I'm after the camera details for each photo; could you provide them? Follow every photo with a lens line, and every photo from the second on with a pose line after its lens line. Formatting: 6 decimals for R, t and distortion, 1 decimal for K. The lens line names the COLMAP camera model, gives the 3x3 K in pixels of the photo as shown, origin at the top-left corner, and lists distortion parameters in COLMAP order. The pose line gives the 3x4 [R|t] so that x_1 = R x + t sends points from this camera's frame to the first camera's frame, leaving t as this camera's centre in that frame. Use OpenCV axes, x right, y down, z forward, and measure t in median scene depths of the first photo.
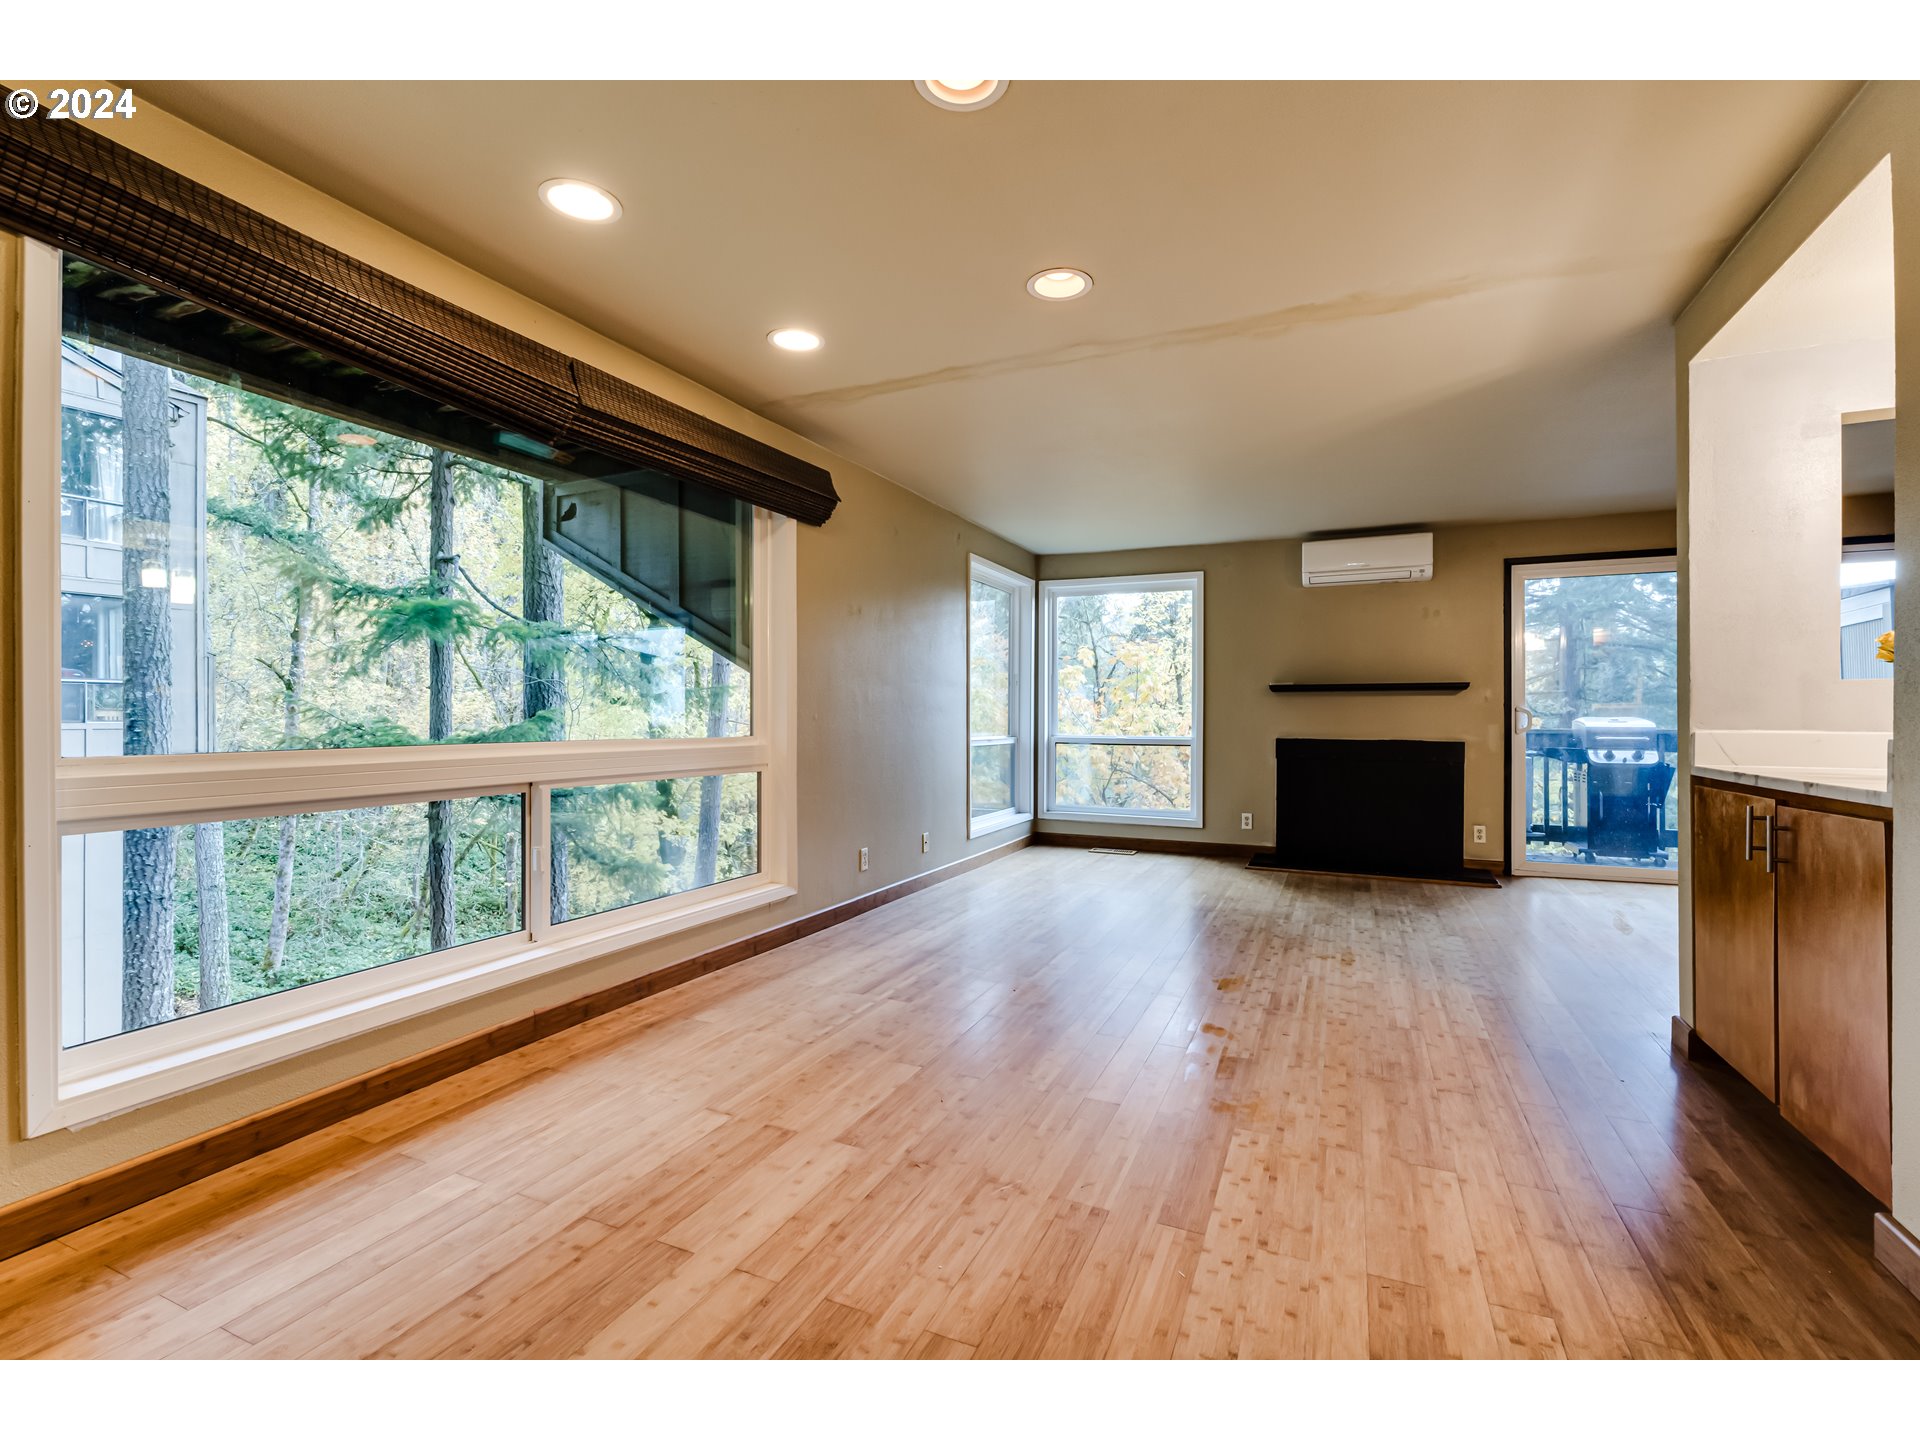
lens RADIAL K [[895.8, 0, 960.0], [0, 895.8, 720.0], [0, 0, 1]] dist [-0.003338, 0.001446]
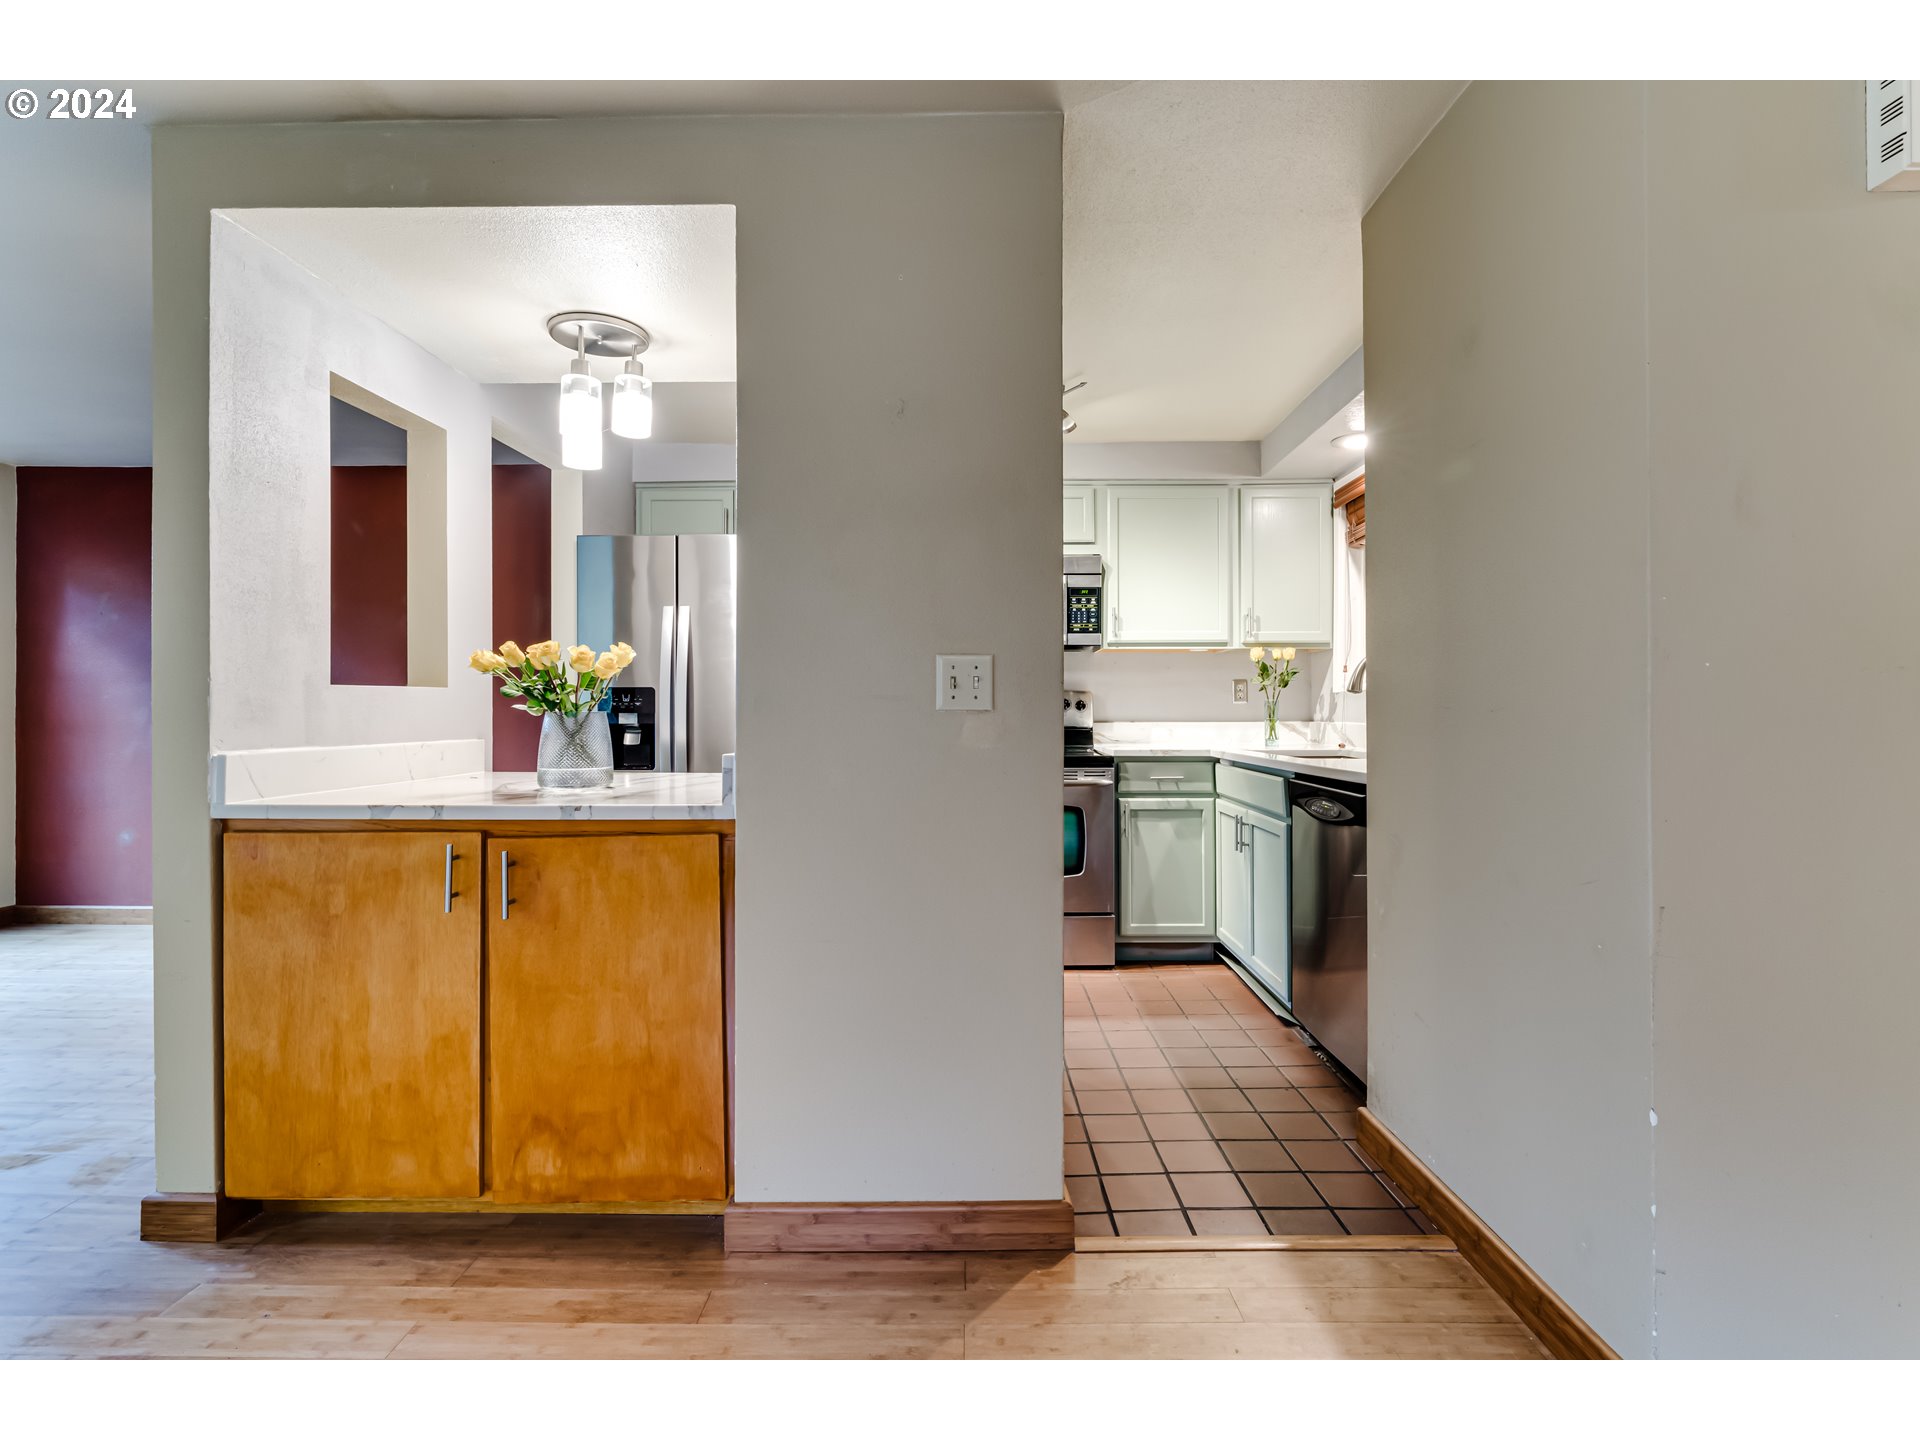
lens RADIAL K [[919.7, 0, 960.0], [0, 919.7, 720.0], [0, 0, 1]] dist [-0.002425, -0.000324]
pose [[-0.399511, -0.009591, 0.916678, -0.035432], [0.000890, 0.999941, 0.010850, -0.018004], [-0.916728, 0.005151, -0.399479, 0.694732]]
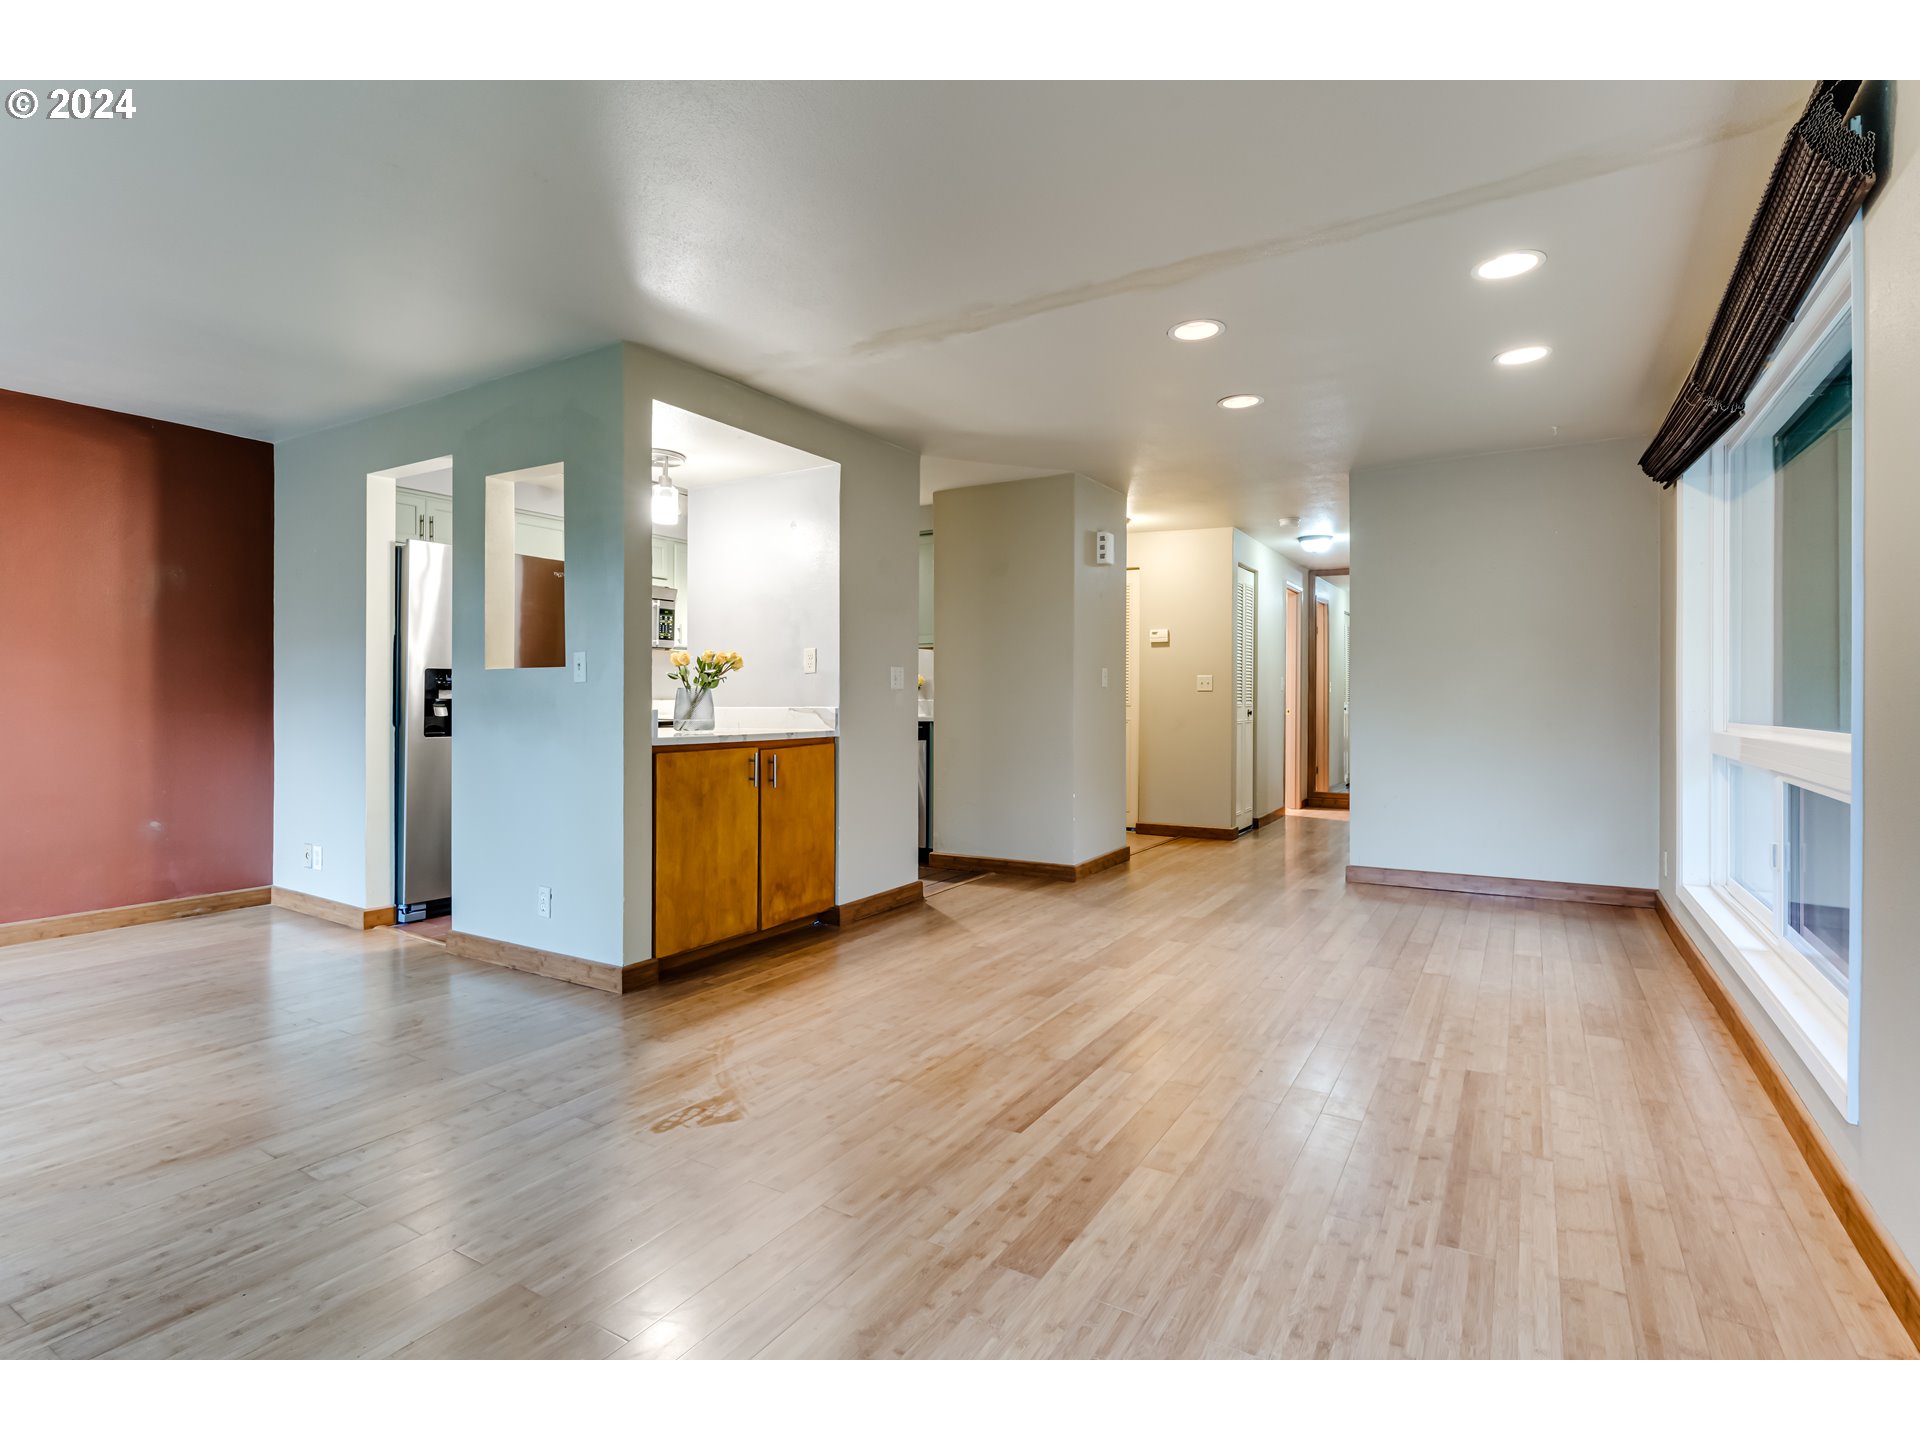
lens RADIAL K [[895.8, 0, 960.0], [0, 895.8, 720.0], [0, 0, 1]] dist [-0.003338, 0.001446]
pose [[-0.990430, -0.009077, 0.137719, 0.230167], [-0.005683, 0.999671, 0.025025, -0.004395], [-0.137900, 0.024003, -0.990155, 1.949186]]
